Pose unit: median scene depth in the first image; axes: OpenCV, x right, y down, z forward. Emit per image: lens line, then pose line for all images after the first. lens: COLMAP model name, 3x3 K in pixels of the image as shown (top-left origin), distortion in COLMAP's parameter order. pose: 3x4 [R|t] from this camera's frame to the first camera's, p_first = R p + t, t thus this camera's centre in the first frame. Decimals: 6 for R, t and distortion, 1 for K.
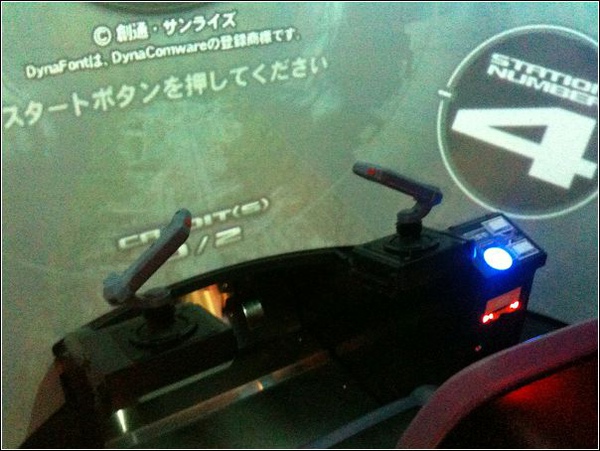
lens RADIAL K [[629.4, 0, 303.5], [0, 629.4, 226.3], [0, 0, 1]] dist [-0.040258, 0.000000]
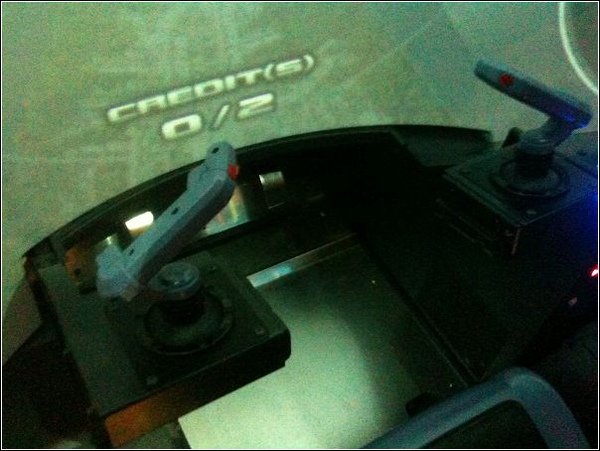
lens RADIAL K [[629.4, 0, 294.5], [0, 629.4, 225.6], [0, 0, 1]] dist [-0.040258, 0.000000]
pose [[0.995407, 0.086569, 0.040877, -0.092840], [-0.095431, 0.931252, 0.351657, -0.116641], [-0.007624, -0.353943, 0.935236, 0.261702]]
